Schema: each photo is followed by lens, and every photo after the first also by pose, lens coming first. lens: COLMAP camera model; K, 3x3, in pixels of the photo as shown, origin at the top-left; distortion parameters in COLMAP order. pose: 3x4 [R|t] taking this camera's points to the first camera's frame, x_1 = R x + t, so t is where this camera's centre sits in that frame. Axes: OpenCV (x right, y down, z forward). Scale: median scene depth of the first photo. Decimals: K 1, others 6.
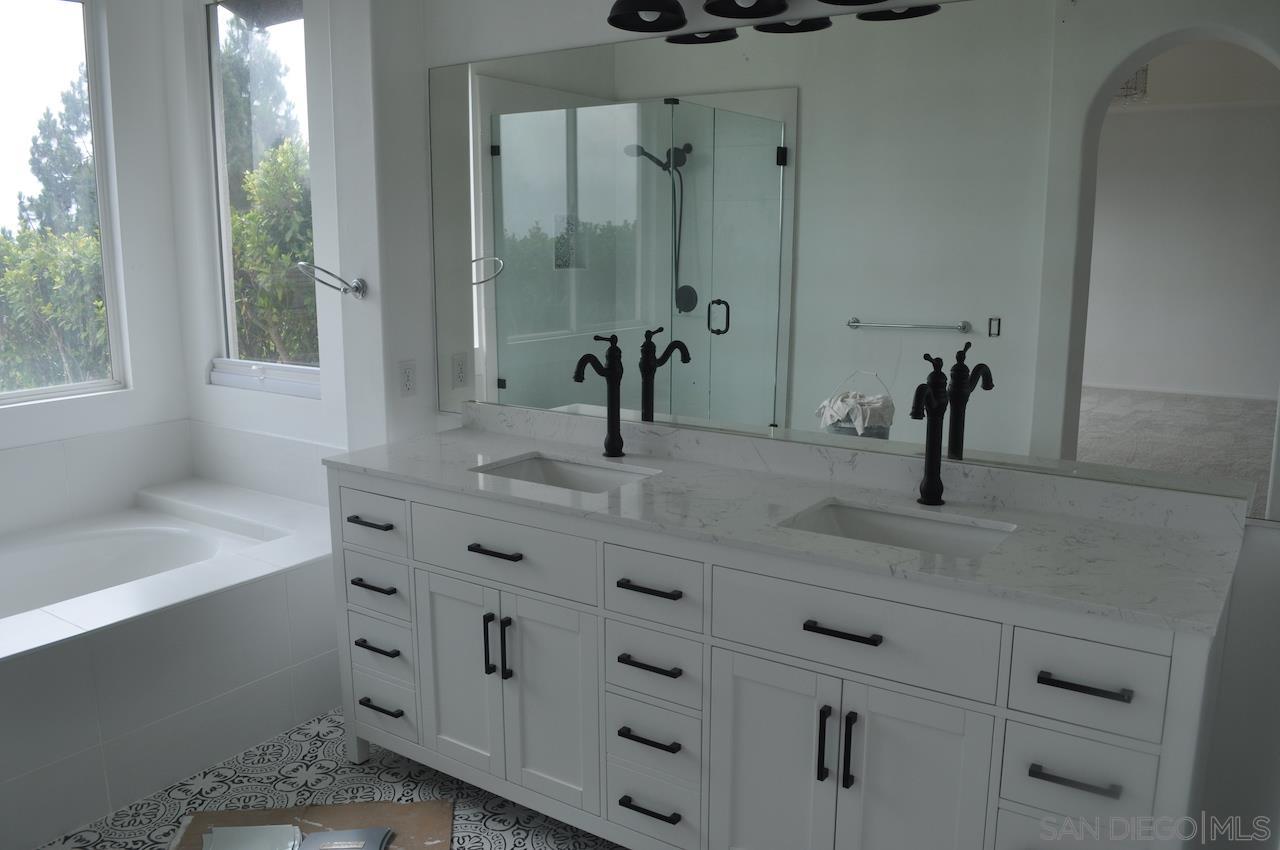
lens RADIAL K [[1000.7, 0, 642.1], [0, 1000.7, 420.5], [0, 0, 1]] dist [-0.085000, 0.006725]
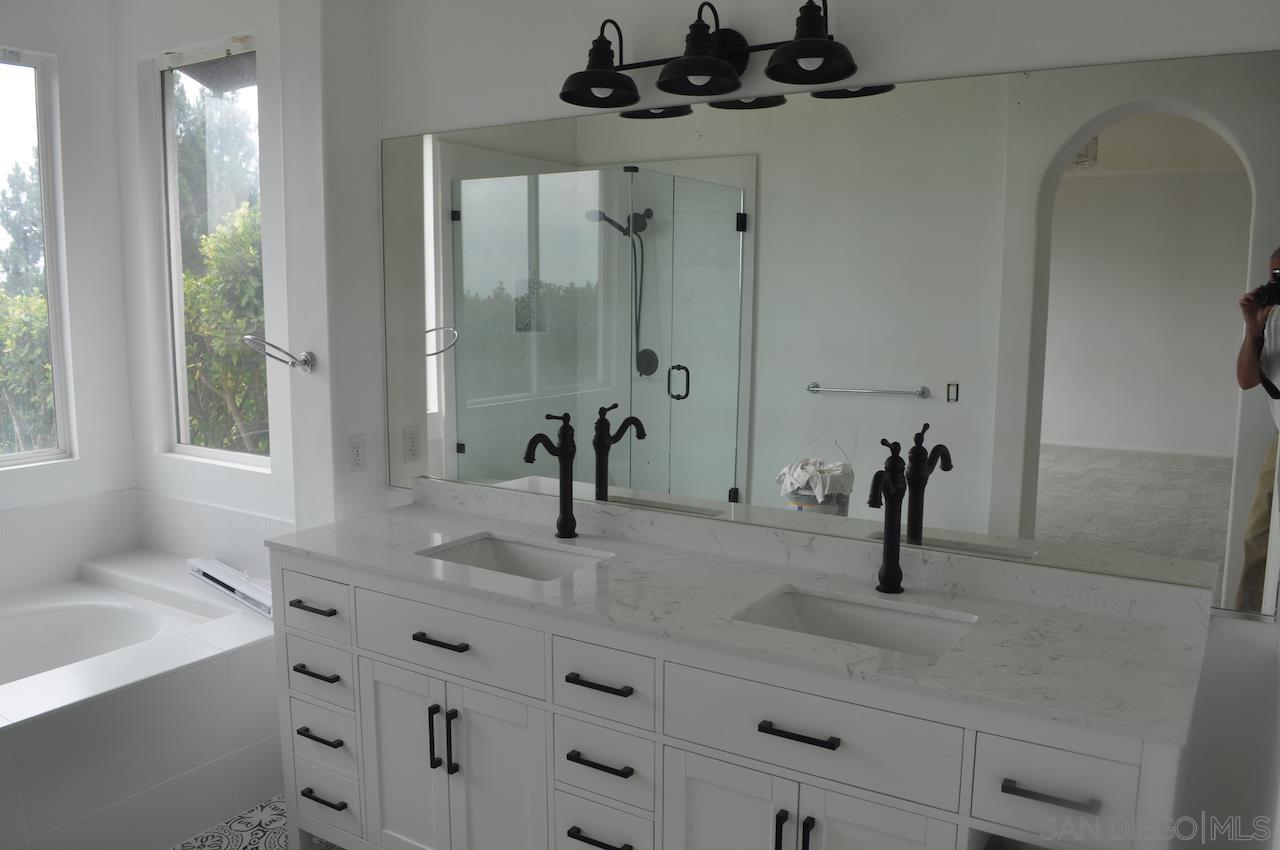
lens RADIAL K [[989.3, 0, 640.0], [0, 989.3, 425.0], [0, 0, 1]] dist [-0.084841, 0.005143]
pose [[0.999473, 0.000700, 0.032456, 0.006774], [0.000882, 0.998813, -0.048710, -0.014826], [-0.032451, 0.048713, 0.998285, 0.018389]]
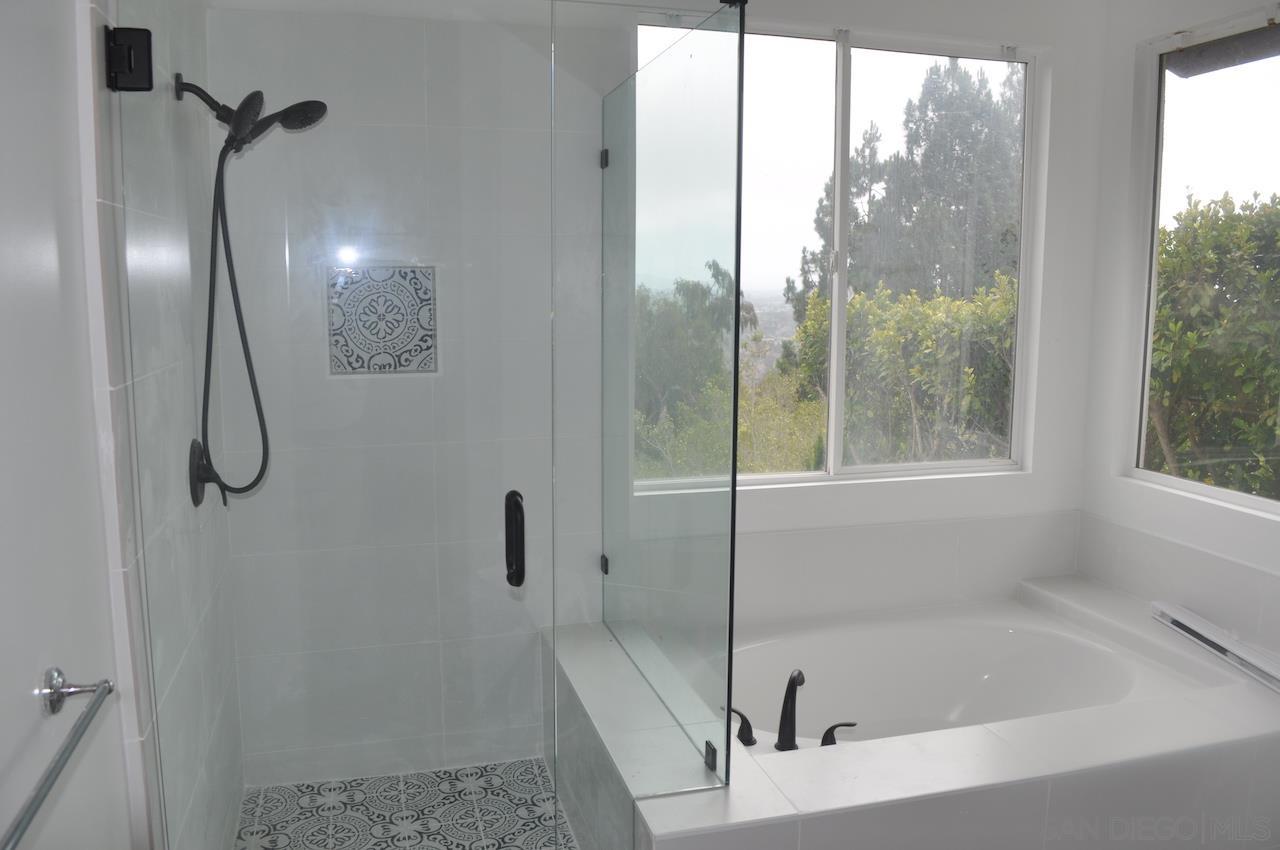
lens RADIAL K [[1000.7, 0, 642.1], [0, 1000.7, 420.5], [0, 0, 1]] dist [-0.085000, 0.006725]
pose [[0.754872, 0.092422, -0.649328, -0.162163], [-0.127993, 0.991746, -0.007639, -0.021772], [0.643262, 0.088876, 0.760470, 0.038899]]
